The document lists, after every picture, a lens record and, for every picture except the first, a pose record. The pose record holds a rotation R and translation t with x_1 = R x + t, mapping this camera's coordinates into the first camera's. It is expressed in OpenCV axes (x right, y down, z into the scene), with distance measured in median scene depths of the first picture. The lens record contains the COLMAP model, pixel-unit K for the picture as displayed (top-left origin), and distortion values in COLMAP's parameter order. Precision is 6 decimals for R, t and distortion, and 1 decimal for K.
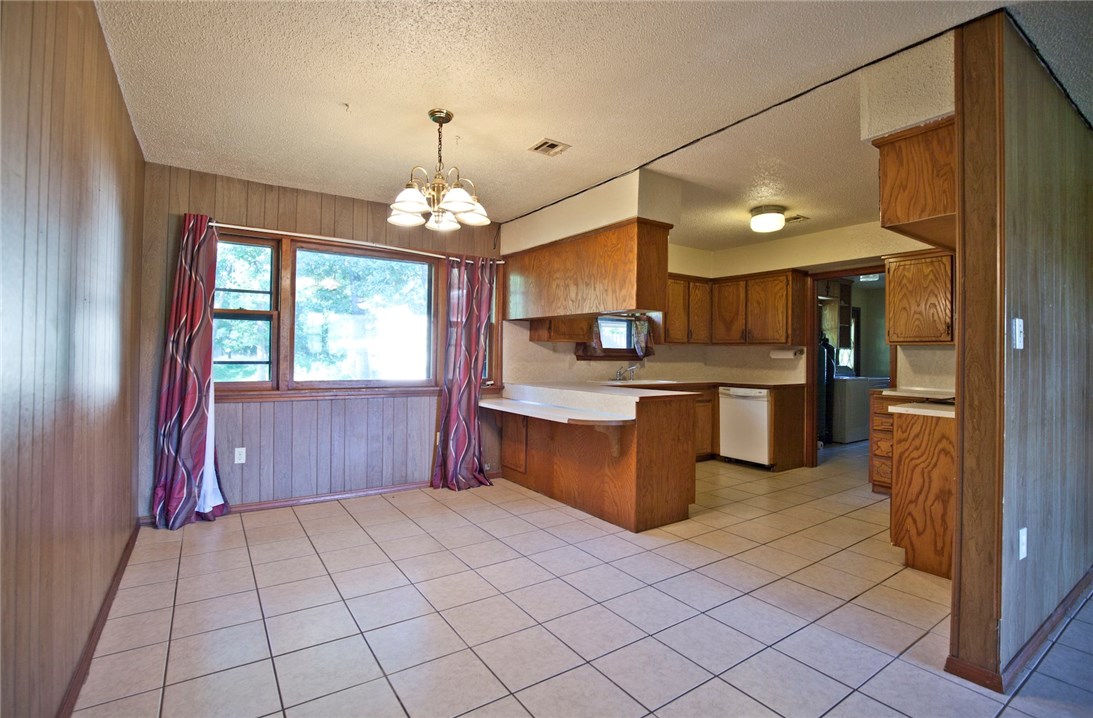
lens RADIAL K [[506.4, 0, 556.0], [0, 506.4, 352.2], [0, 0, 1]] dist [-0.027109, 0.000225]
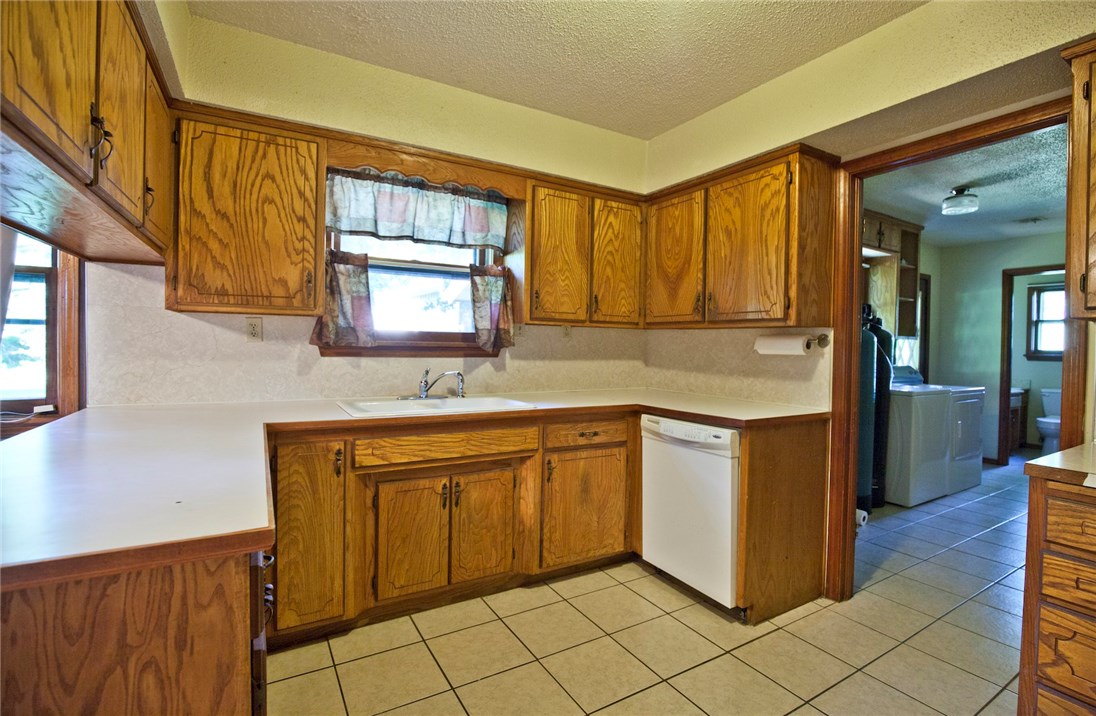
lens RADIAL K [[505.0, 0, 561.5], [0, 505.0, 354.2], [0, 0, 1]] dist [-0.036789, 0.007682]
pose [[0.998066, 0.006989, -0.061776, 0.367766], [-0.005689, 0.999759, 0.021187, 0.004112], [0.061909, -0.020795, 0.997865, 0.702296]]
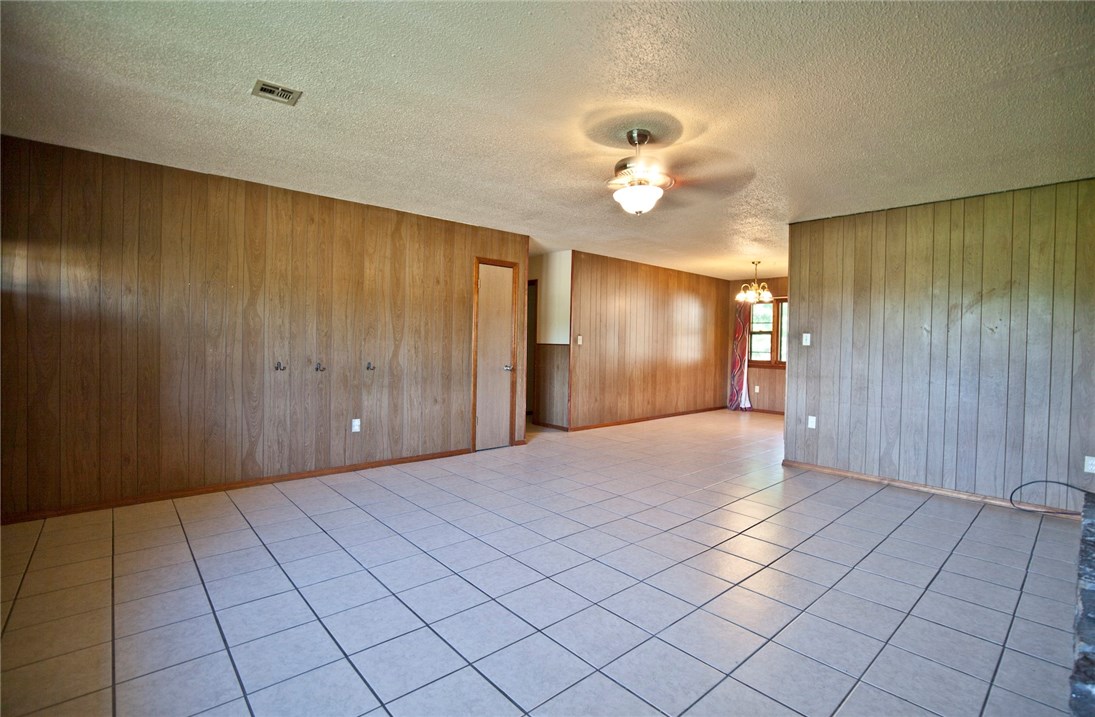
lens RADIAL K [[503.5, 0, 559.7], [0, 503.5, 351.4], [0, 0, 1]] dist [-0.036514, 0.008033]
pose [[0.136862, 0.007904, -0.990559, 1.480423], [-0.011490, 0.999914, 0.006391, 0.009956], [0.990524, 0.010507, 0.136941, -0.281003]]
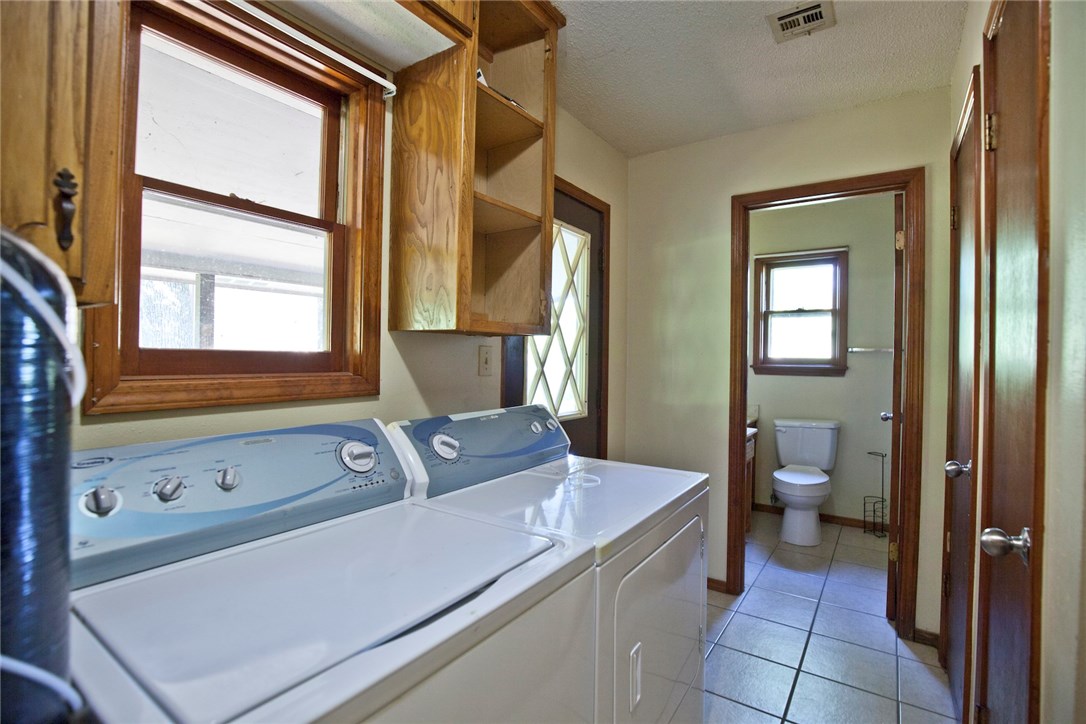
lens RADIAL K [[503.6, 0, 543.2], [0, 503.6, 355.1], [0, 0, 1]] dist [-0.020964, 0.000502]
pose [[0.936719, 0.002669, 0.350072, 0.964101], [-0.005391, 0.999962, 0.006802, 0.005058], [-0.350041, -0.008258, 0.936698, 1.513440]]
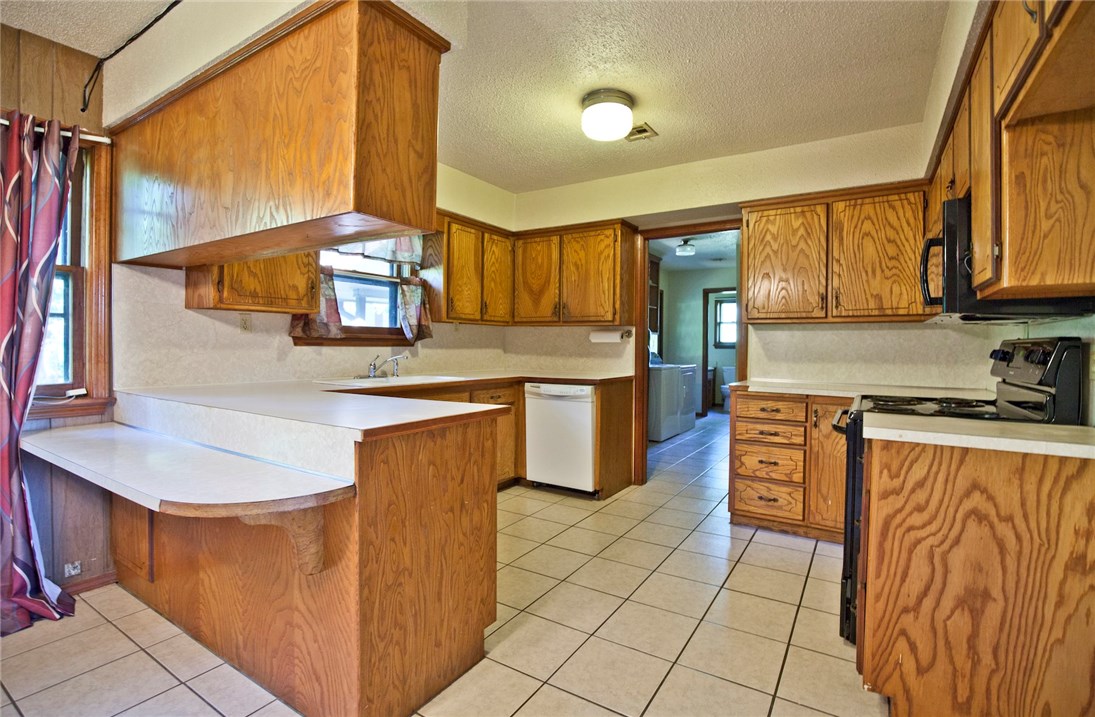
lens RADIAL K [[503.5, 0, 559.7], [0, 503.5, 351.4], [0, 0, 1]] dist [-0.036514, 0.008033]
pose [[0.917668, -0.006994, 0.397285, 0.118329], [-0.001295, 0.999787, 0.020592, 0.013296], [-0.397345, -0.019411, 0.917464, 0.449451]]
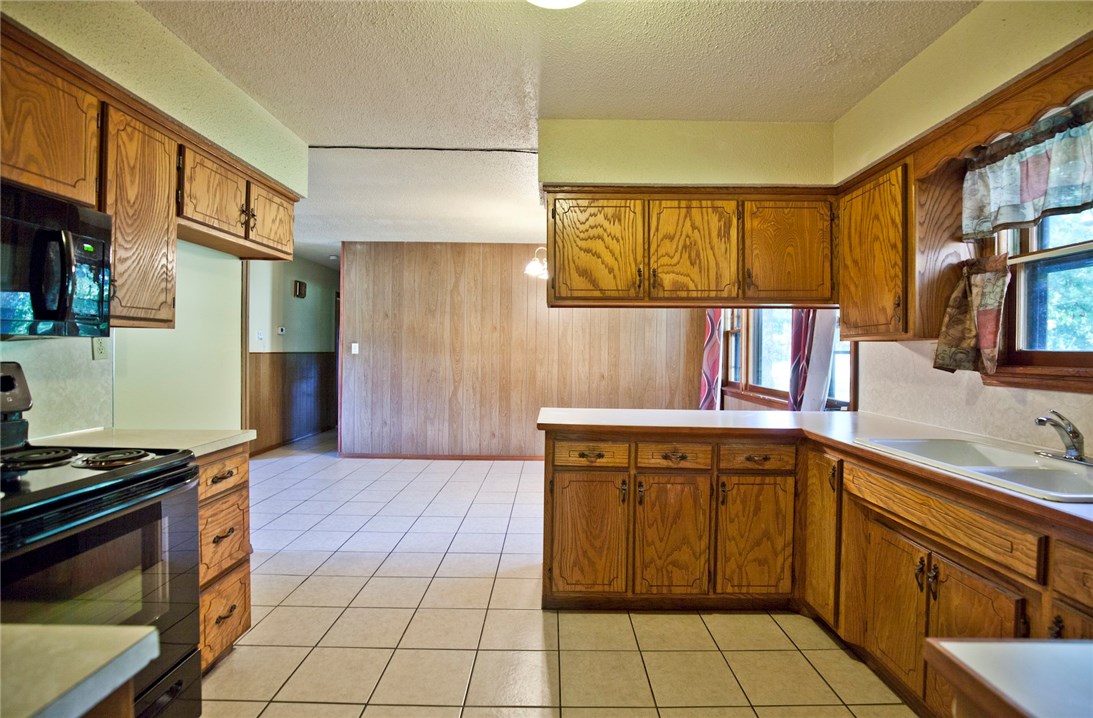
lens RADIAL K [[507.8, 0, 557.7], [0, 507.8, 356.6], [0, 0, 1]] dist [-0.033064, 0.006463]
pose [[-0.563831, -0.010644, -0.825822, 0.691864], [-0.015177, 0.999882, -0.002525, 0.000360], [0.825751, 0.011110, -0.563925, 1.194886]]
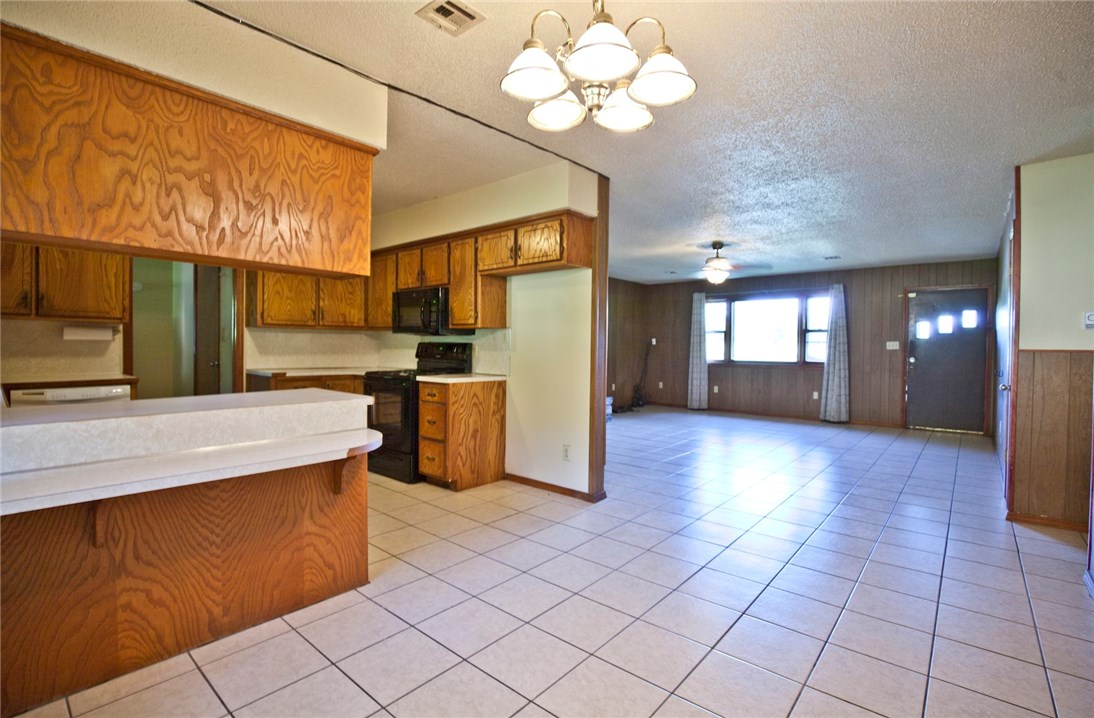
lens RADIAL K [[503.7, 0, 558.0], [0, 503.7, 357.2], [0, 0, 1]] dist [-0.029787, 0.000503]
pose [[-0.260337, -0.037650, 0.964784, -0.474724], [-0.020654, 0.999228, 0.033421, 0.000311], [-0.965297, -0.011226, -0.260913, 0.732400]]
